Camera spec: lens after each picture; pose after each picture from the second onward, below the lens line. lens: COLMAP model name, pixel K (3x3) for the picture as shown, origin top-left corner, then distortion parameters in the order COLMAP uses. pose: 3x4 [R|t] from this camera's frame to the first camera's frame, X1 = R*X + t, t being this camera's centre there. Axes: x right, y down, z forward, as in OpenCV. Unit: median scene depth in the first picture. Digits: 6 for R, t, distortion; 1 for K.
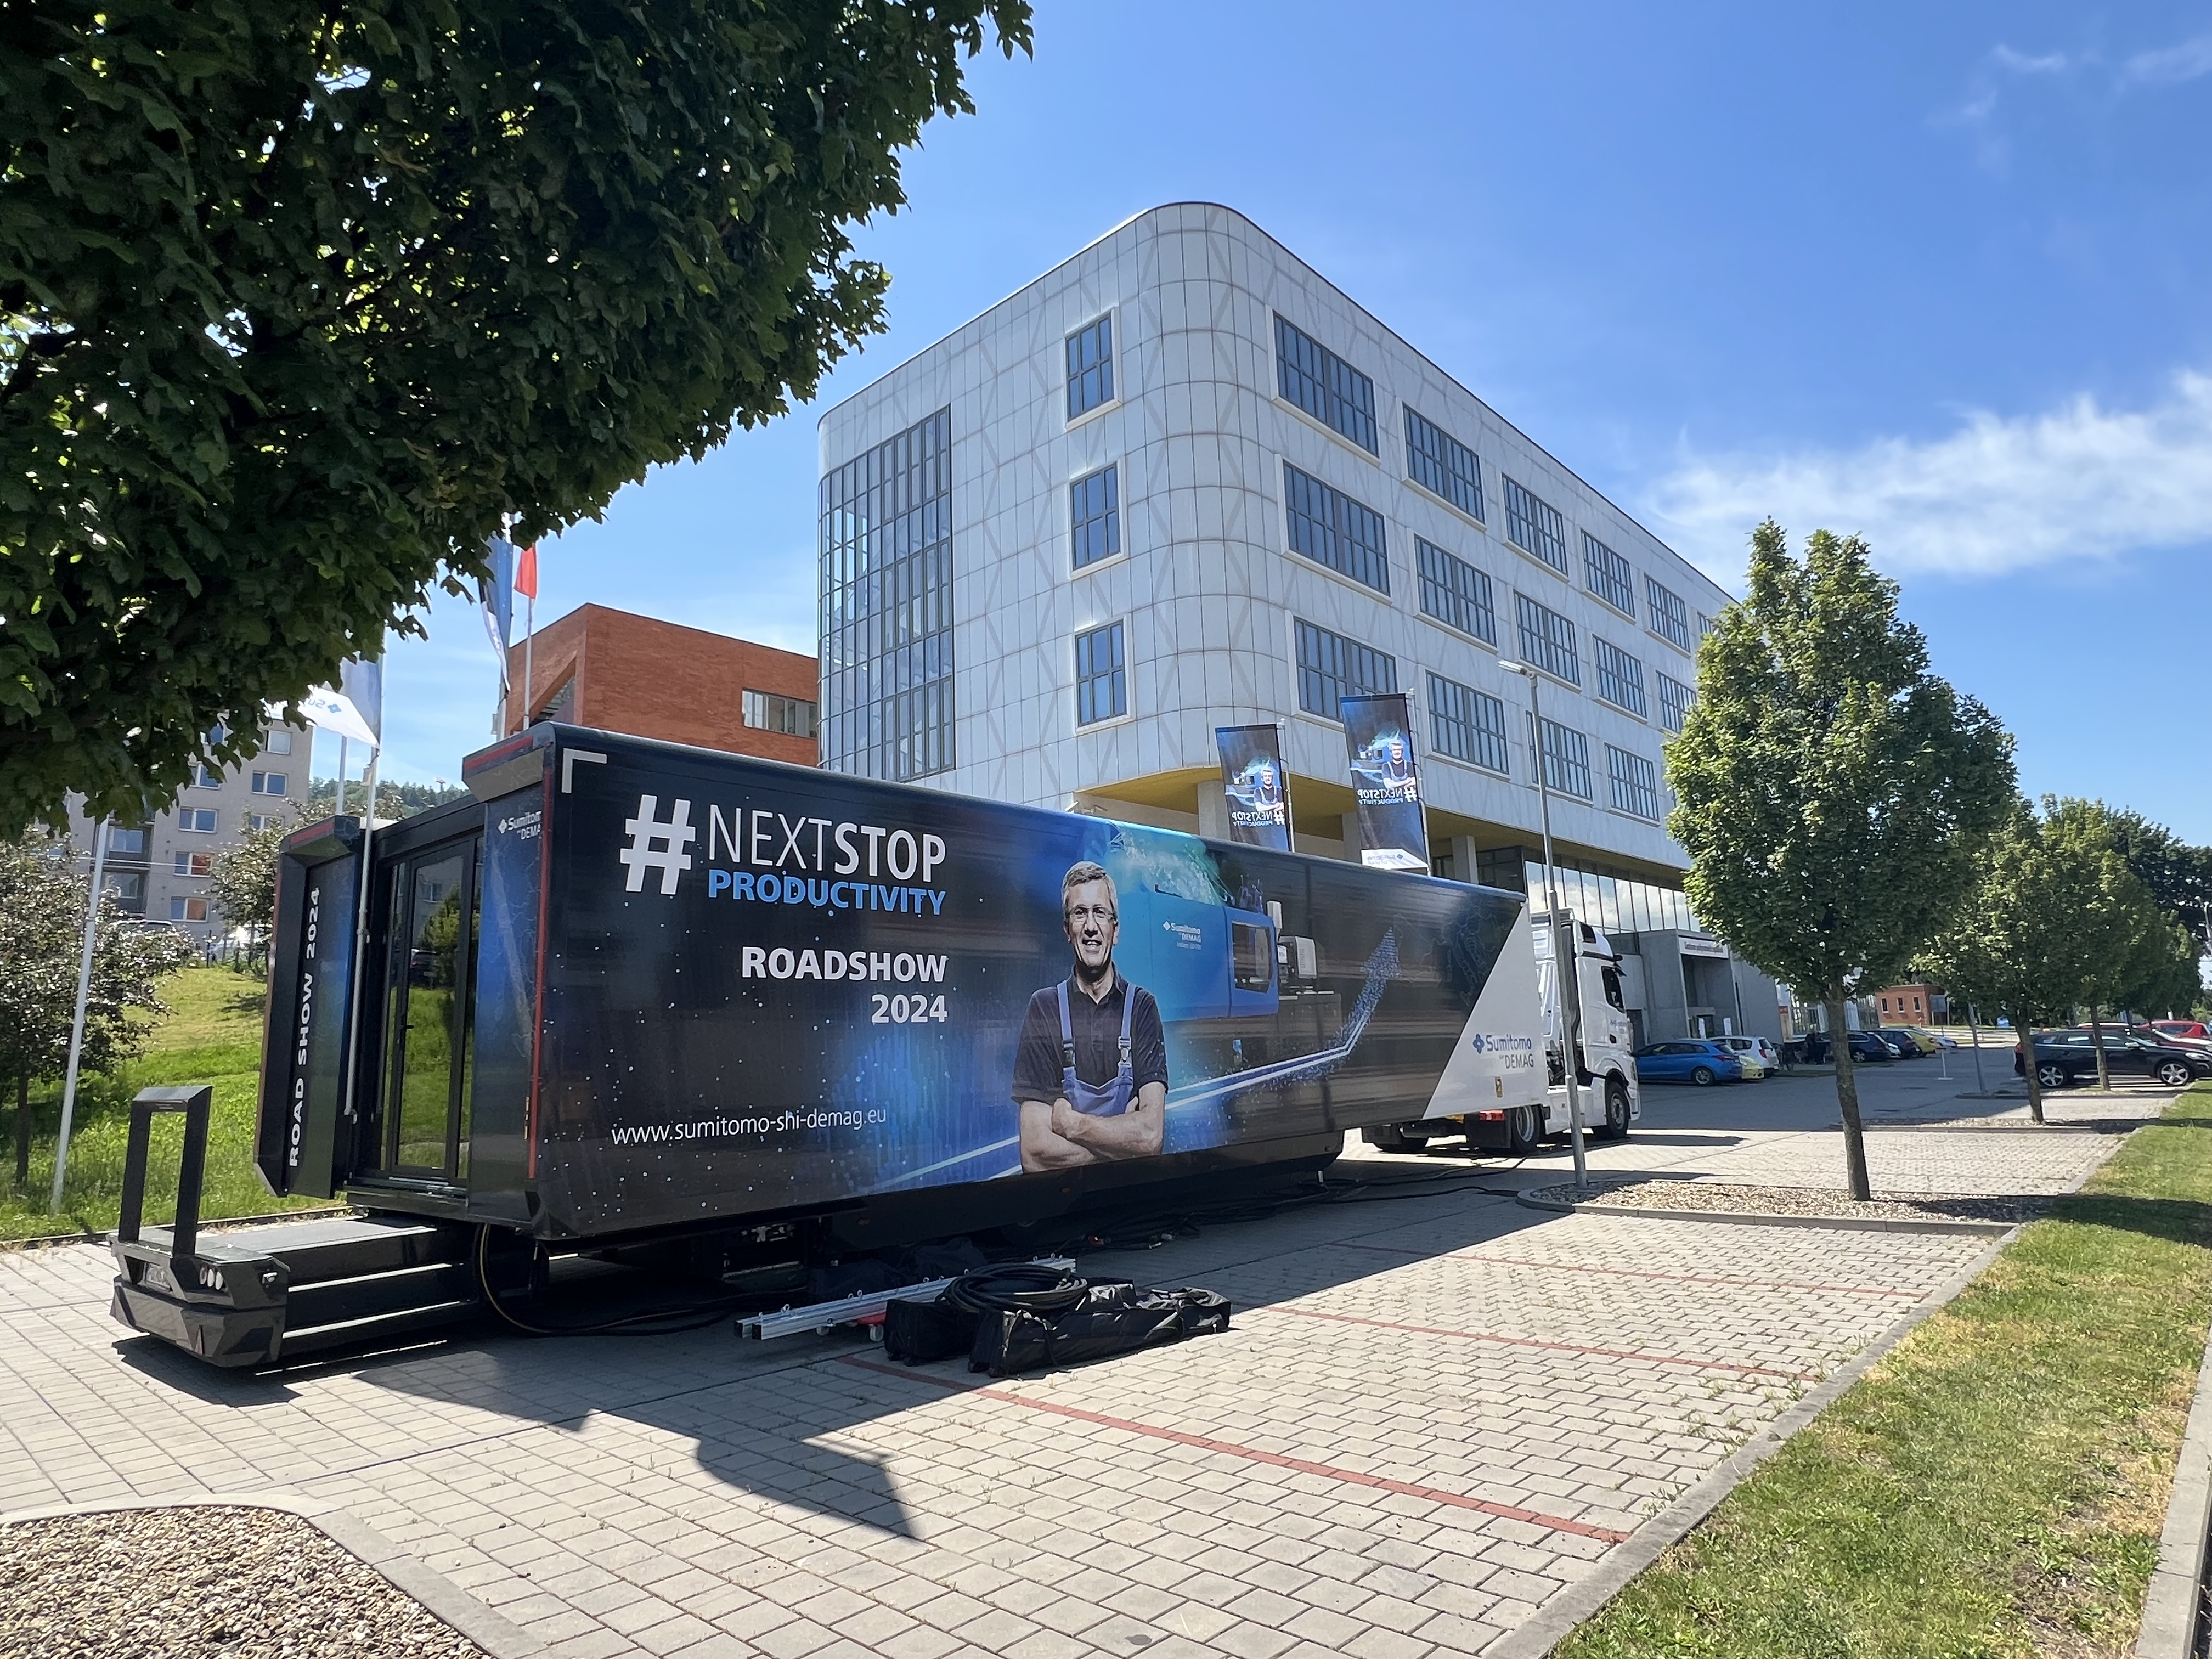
lens RADIAL K [[1244.1, 0, 1103.1], [0, 1244.1, 828.6], [0, 0, 1]] dist [0.001347, -0.000758]
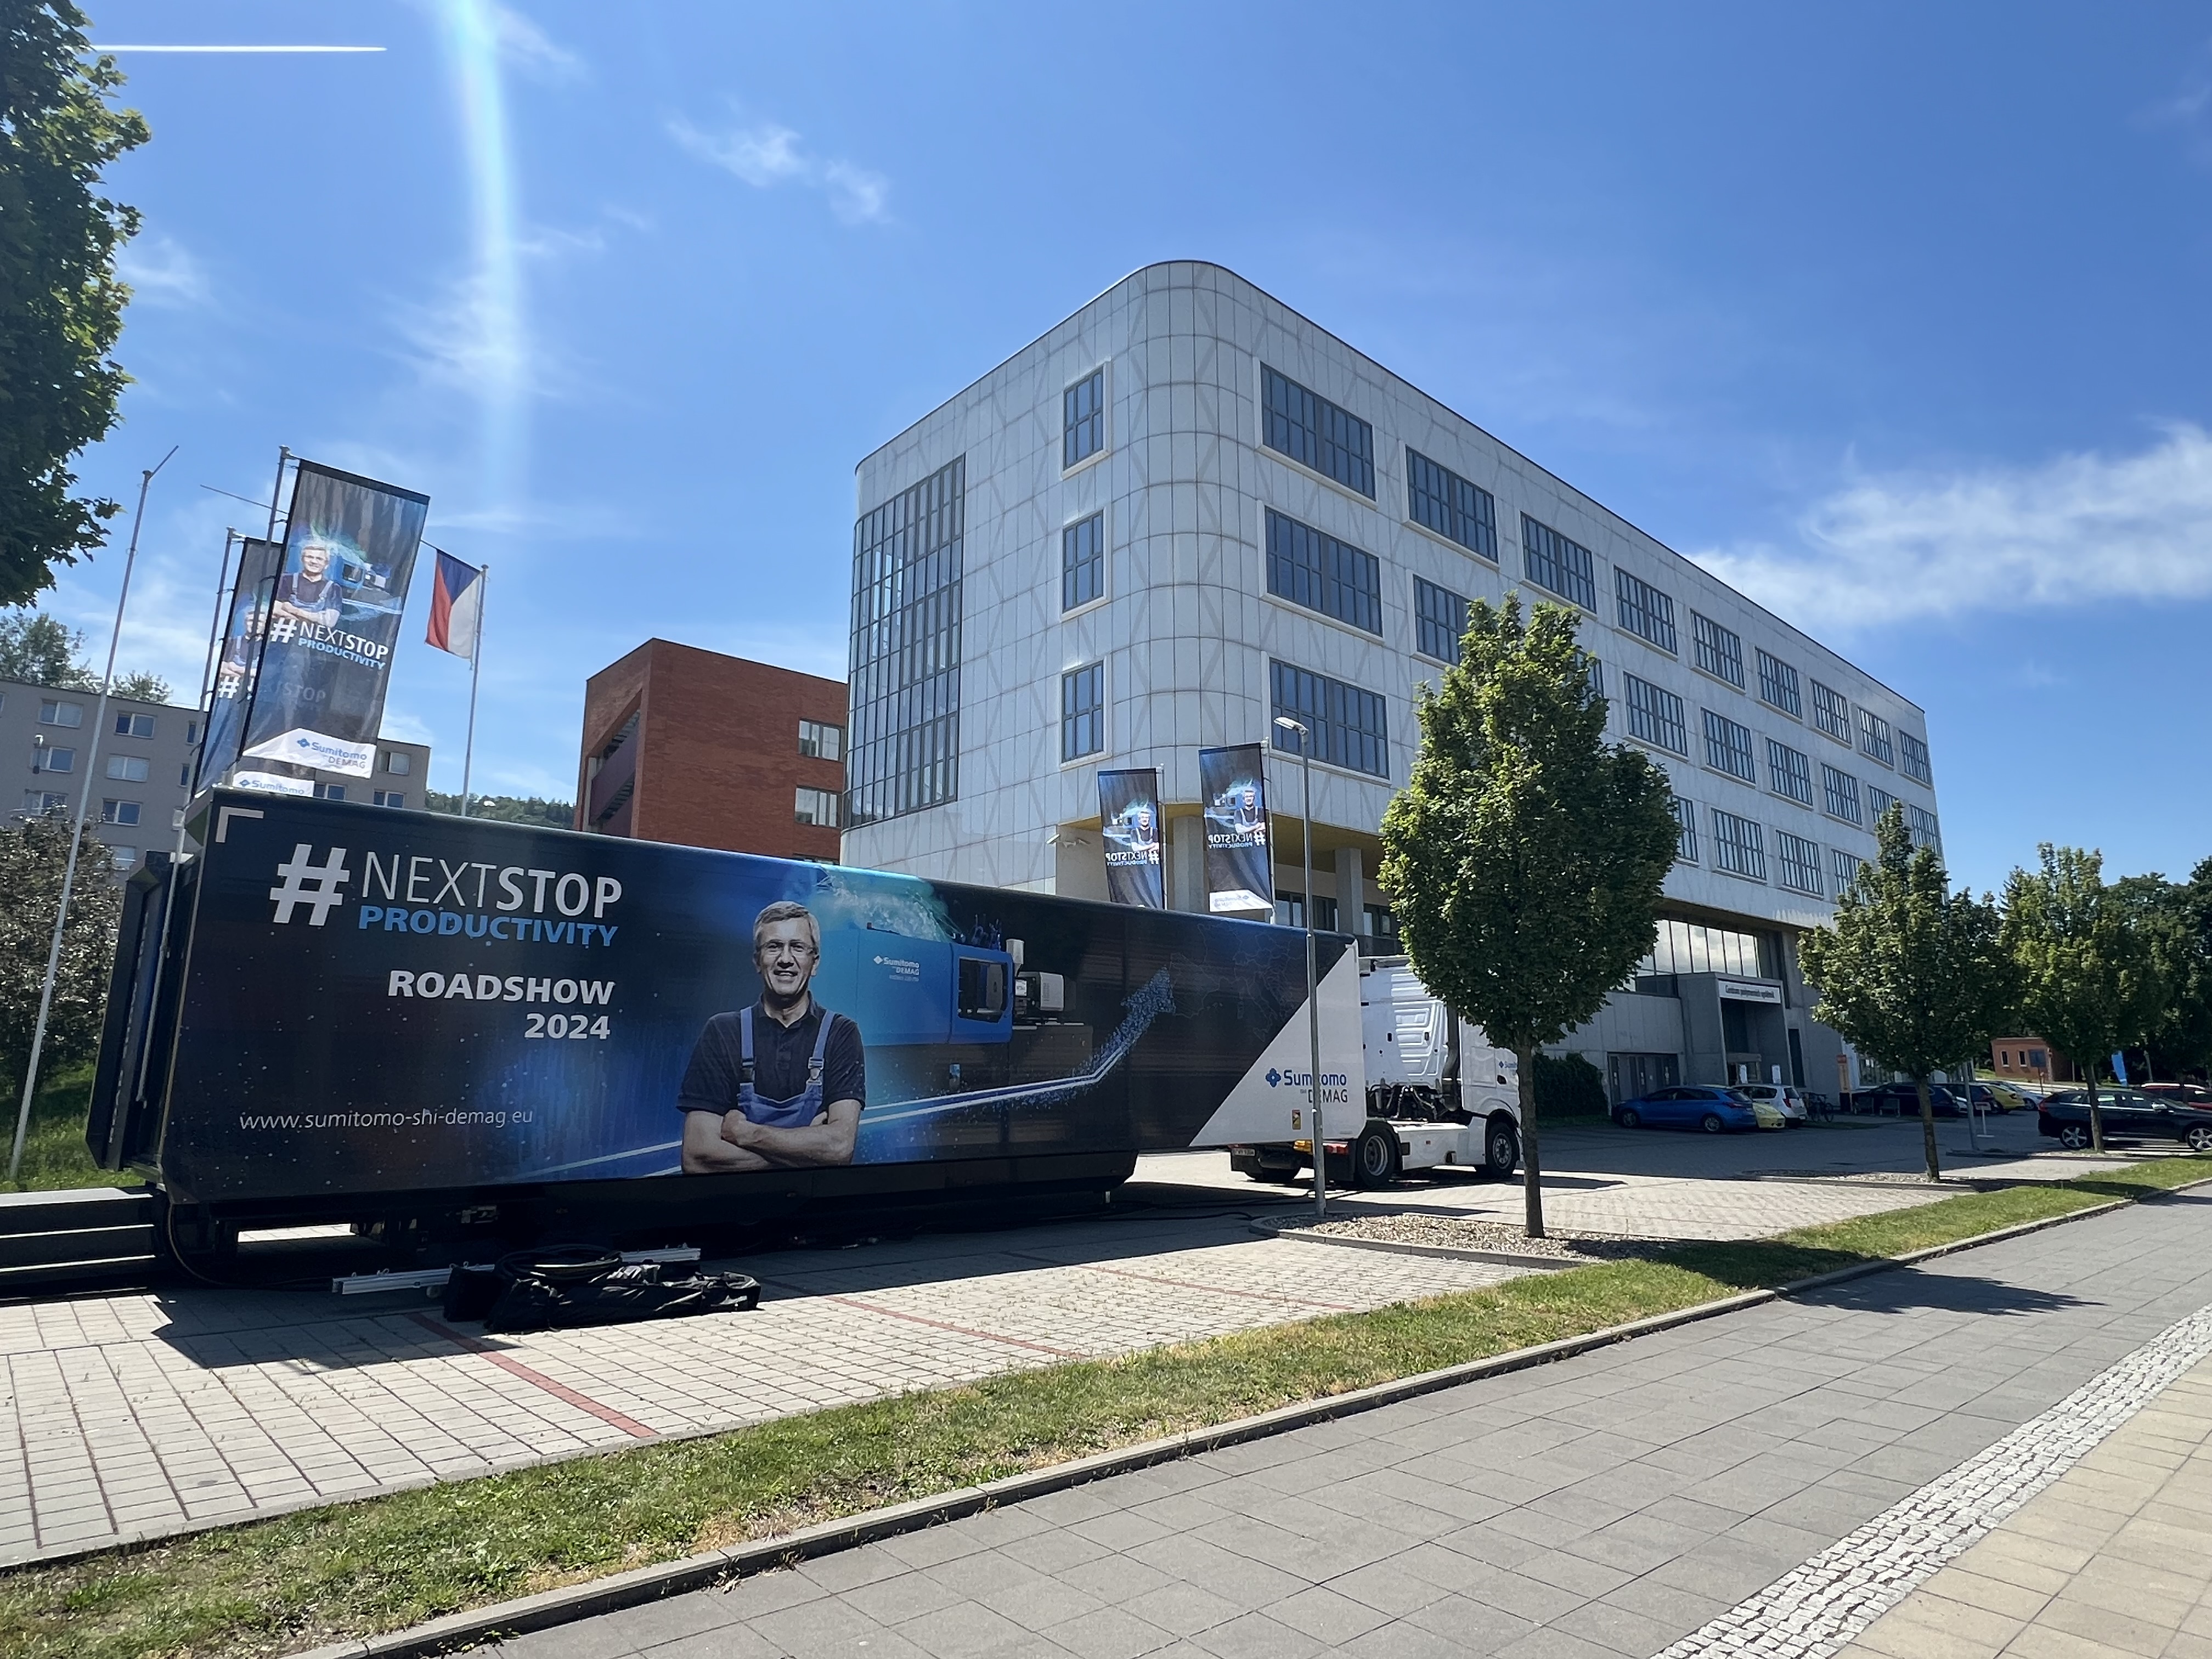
lens RADIAL K [[1244.1, 0, 1107.2], [0, 1244.1, 824.7], [0, 0, 1]] dist [0.001347, -0.000758]
pose [[0.995645, 0.015427, -0.091940, 0.309500], [-0.017596, 0.999584, -0.022832, -0.018495], [0.091550, 0.024351, 0.995503, -0.083935]]
